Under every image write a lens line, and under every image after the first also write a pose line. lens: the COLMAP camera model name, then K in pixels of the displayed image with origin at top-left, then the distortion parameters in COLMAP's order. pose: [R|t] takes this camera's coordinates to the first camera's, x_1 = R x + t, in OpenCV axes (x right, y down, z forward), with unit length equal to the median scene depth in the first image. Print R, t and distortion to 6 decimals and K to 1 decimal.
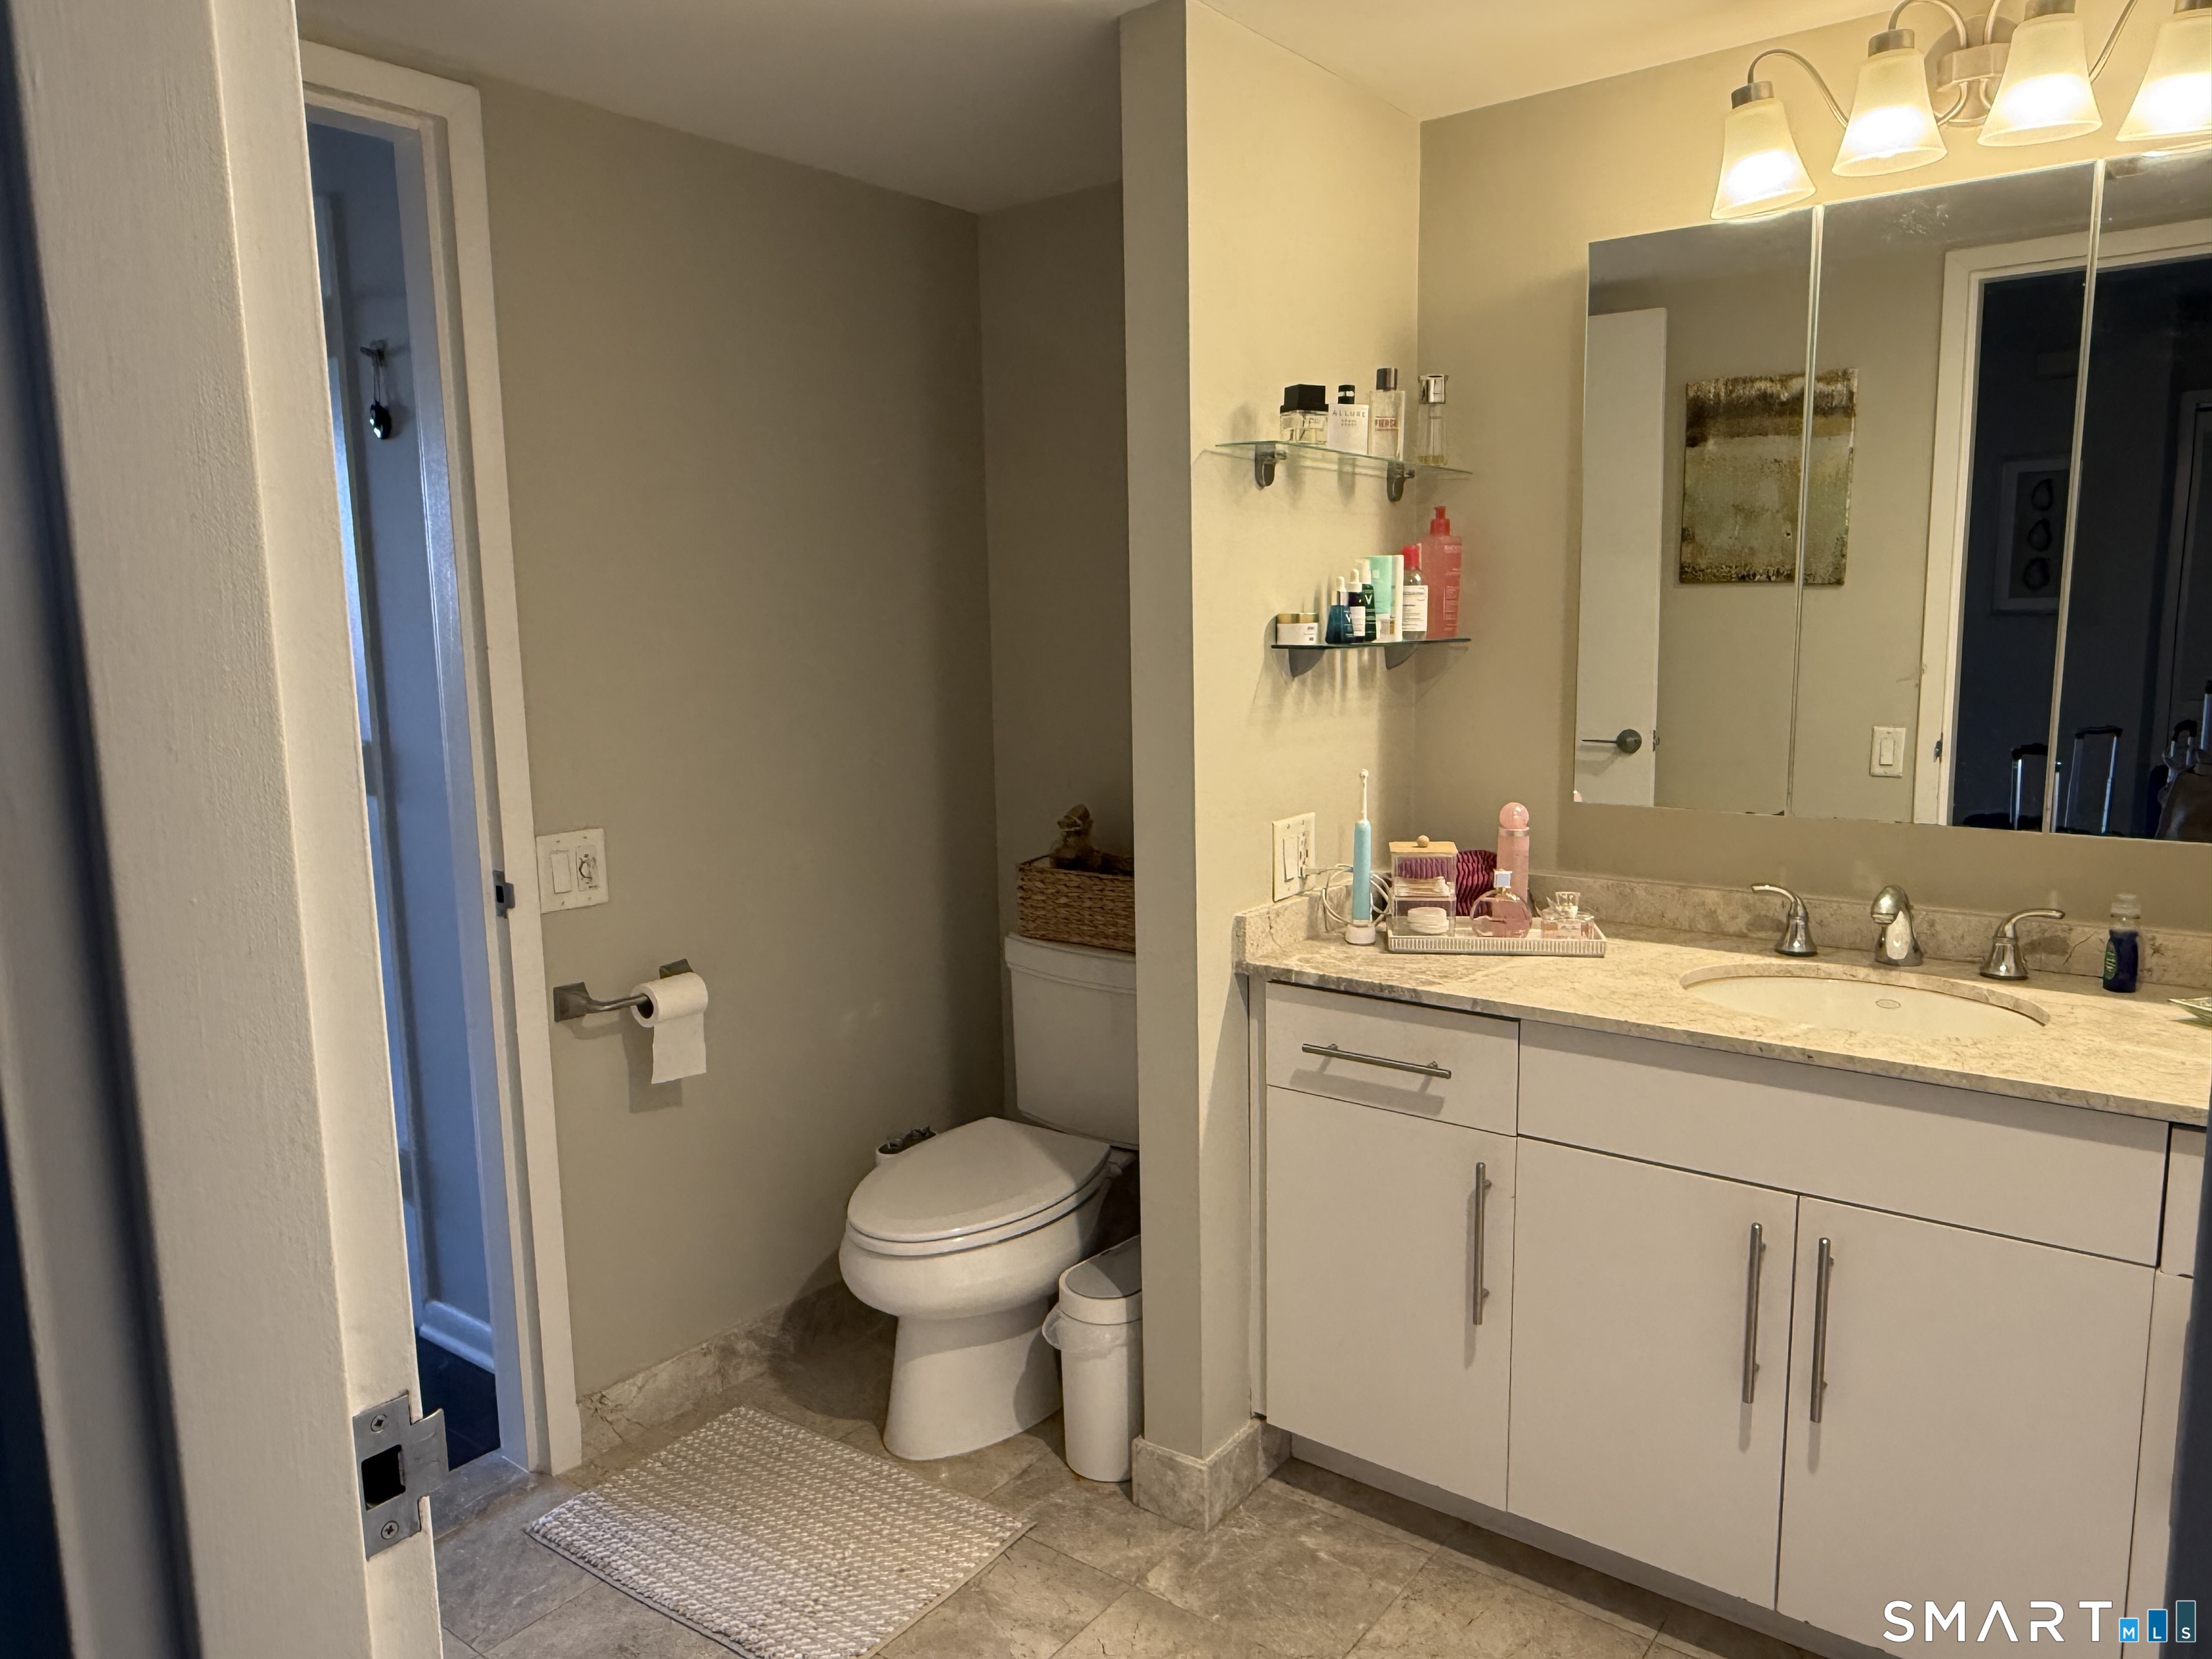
lens RADIAL K [[1528.9, 0, 1087.5], [0, 1528.9, 838.7], [0, 0, 1]] dist [0.001594, -0.000861]
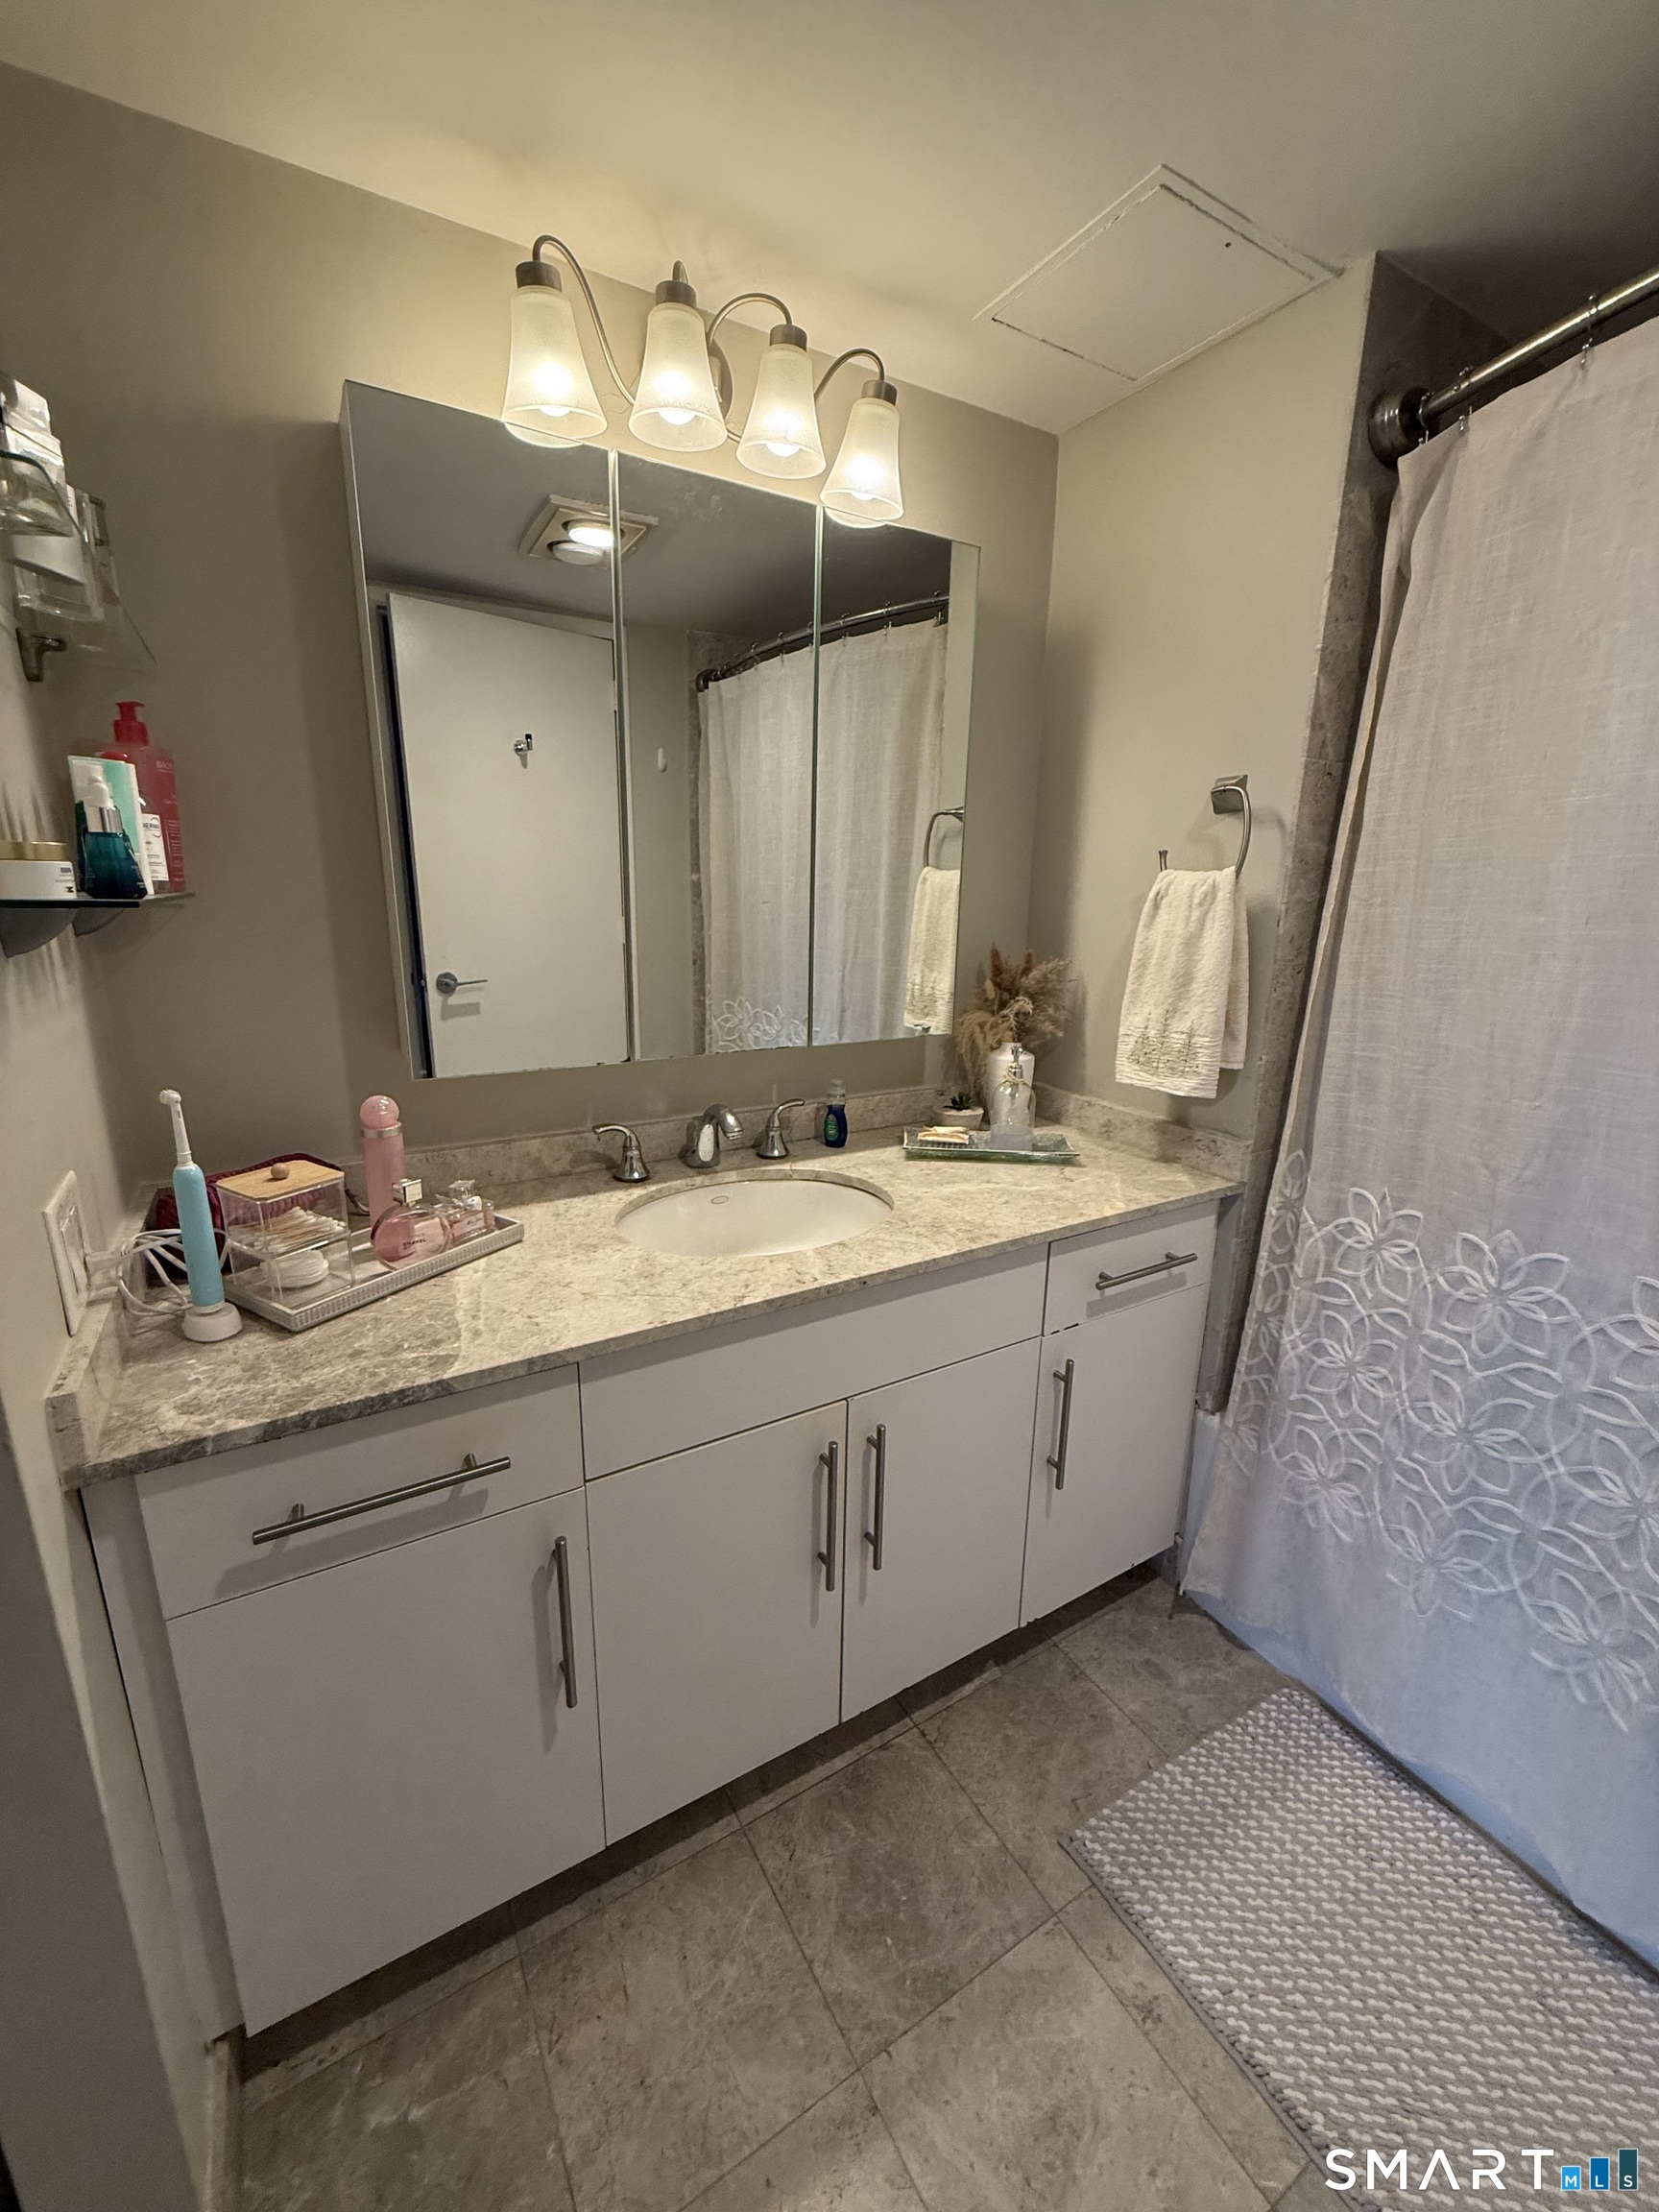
lens RADIAL K [[882.0, 0, 830.9], [0, 882.0, 1103.7], [0, 0, 1]] dist [-0.000557, 0.000466]
pose [[0.362360, -0.204602, 0.909304, -0.066638], [0.118509, 0.977803, 0.172789, -0.073821], [-0.924473, 0.045148, 0.378564, 0.603261]]
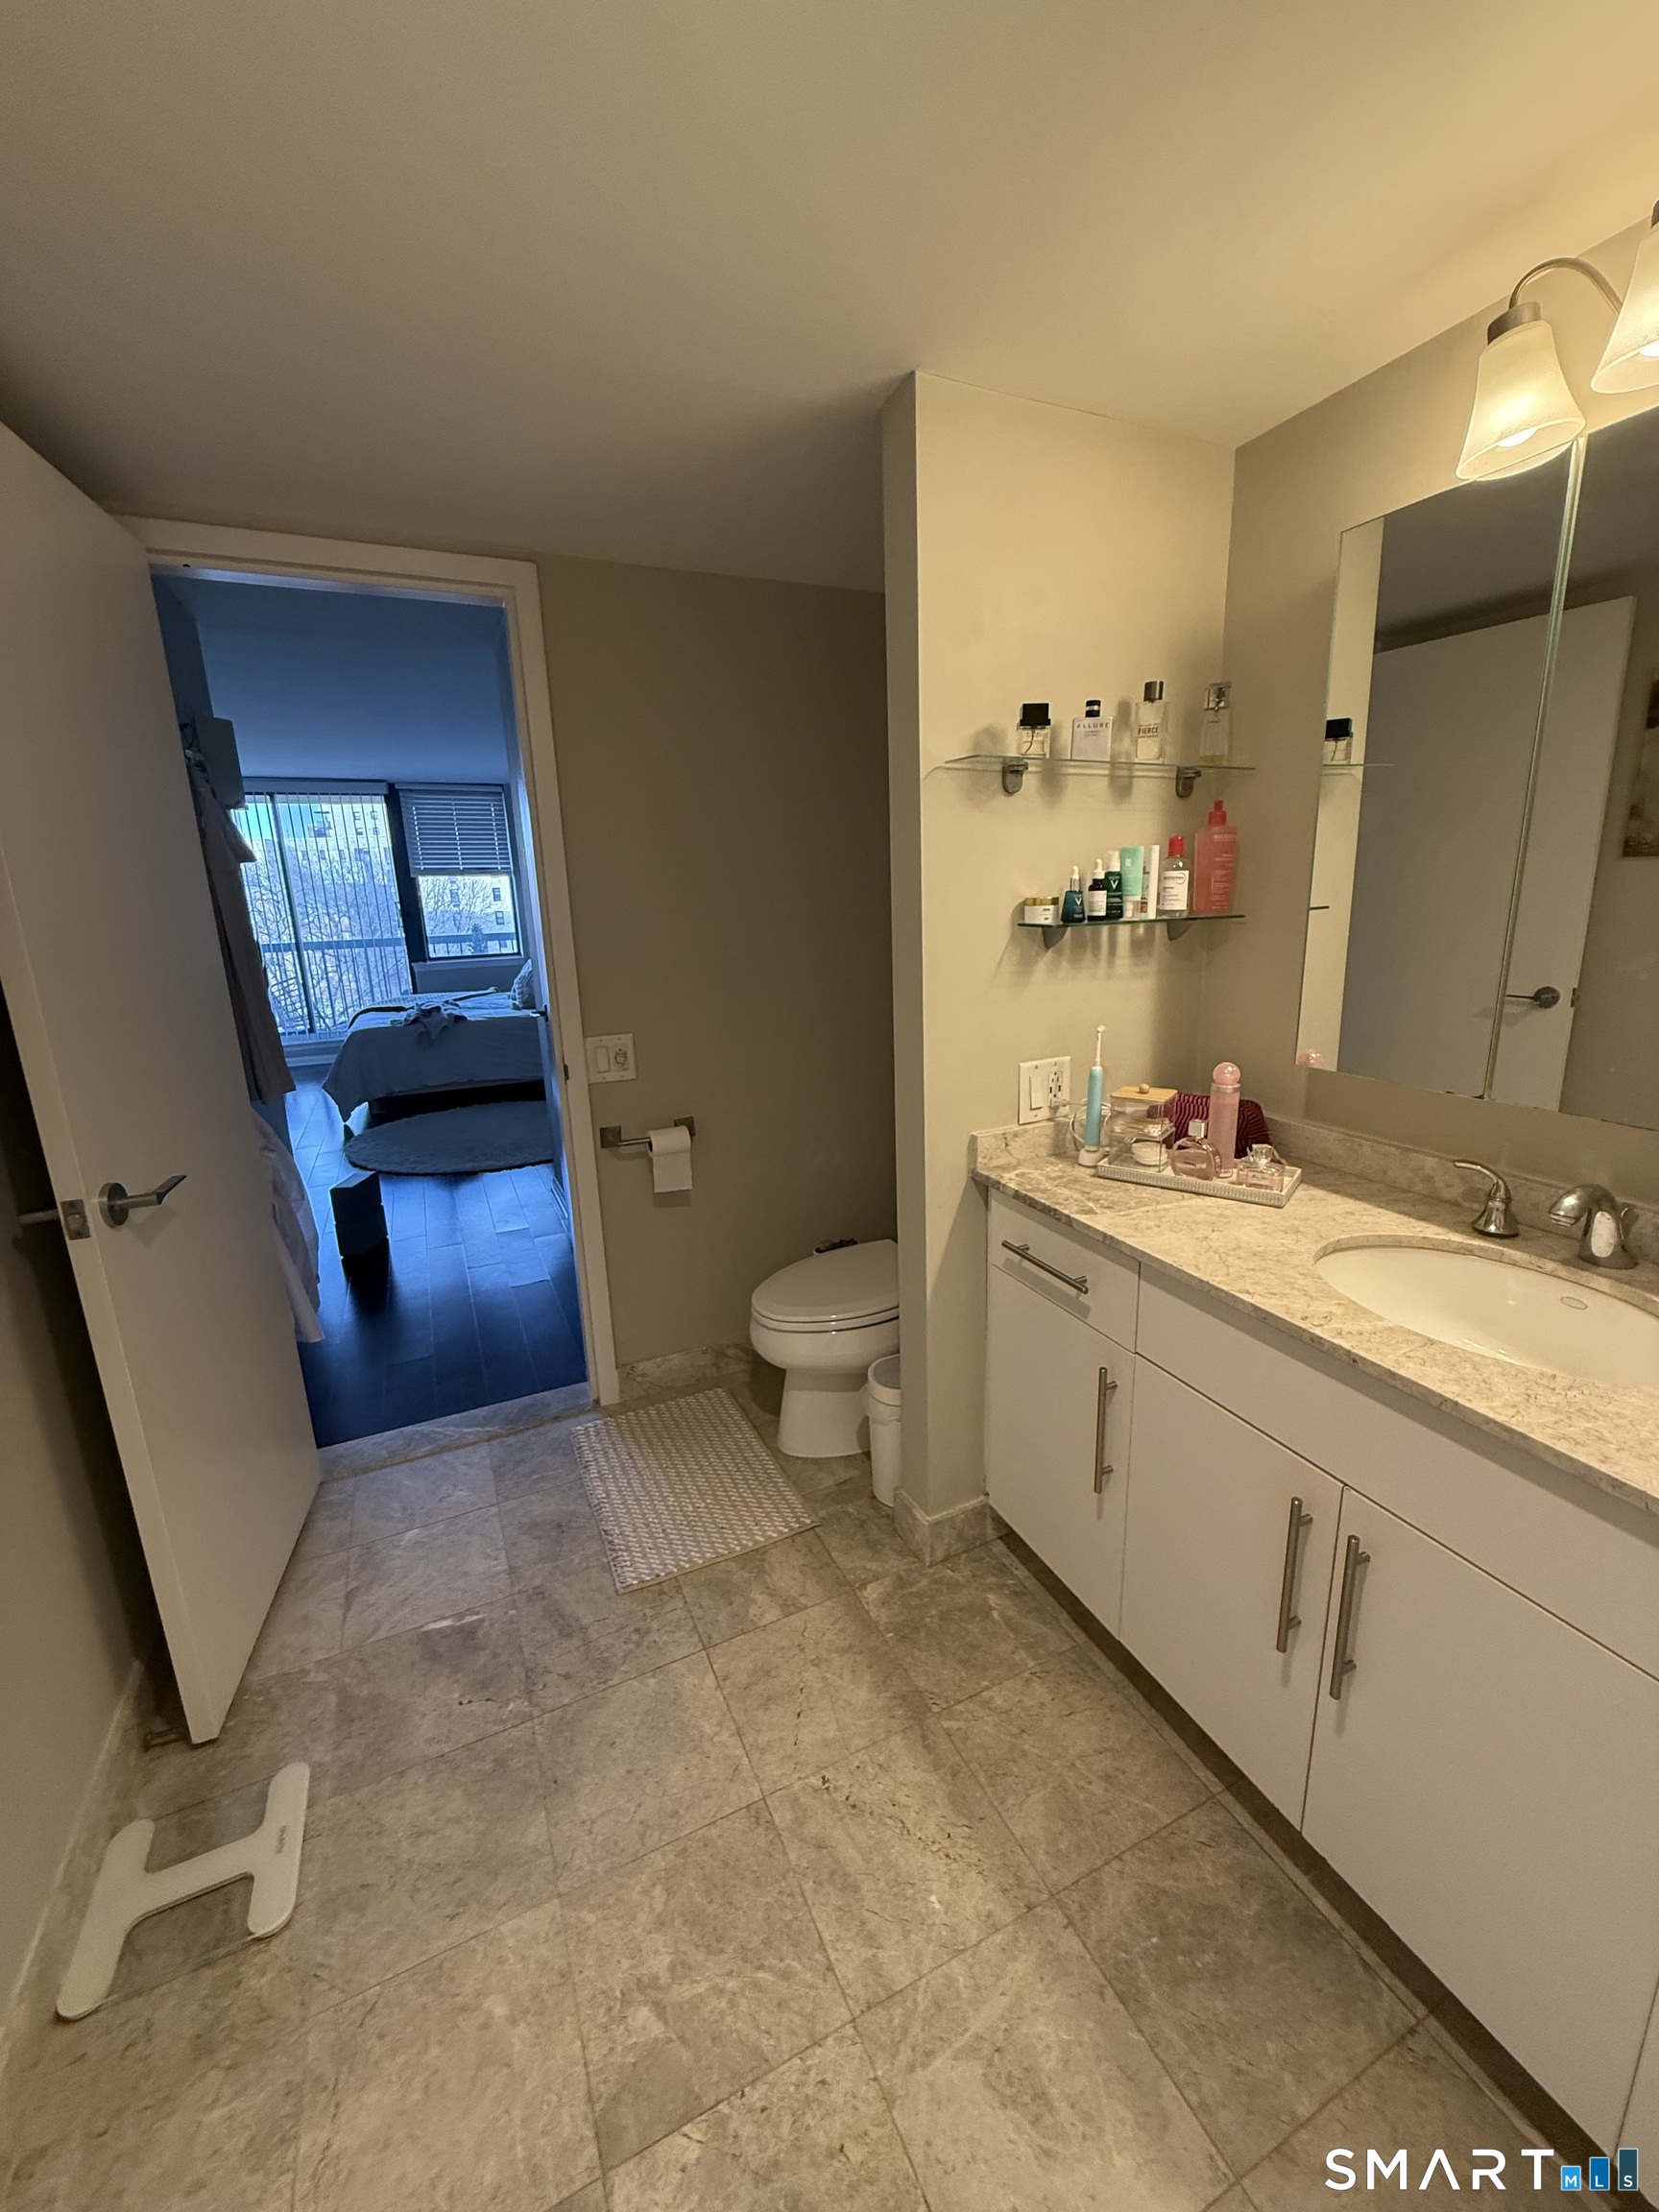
lens RADIAL K [[882.0, 0, 830.9], [0, 882.0, 1103.7], [0, 0, 1]] dist [-0.000557, 0.000466]
pose [[0.889660, 0.097501, -0.446094, 0.318088], [-0.052875, 0.992363, 0.111448, -0.052003], [0.453553, -0.075564, 0.888020, 0.275785]]
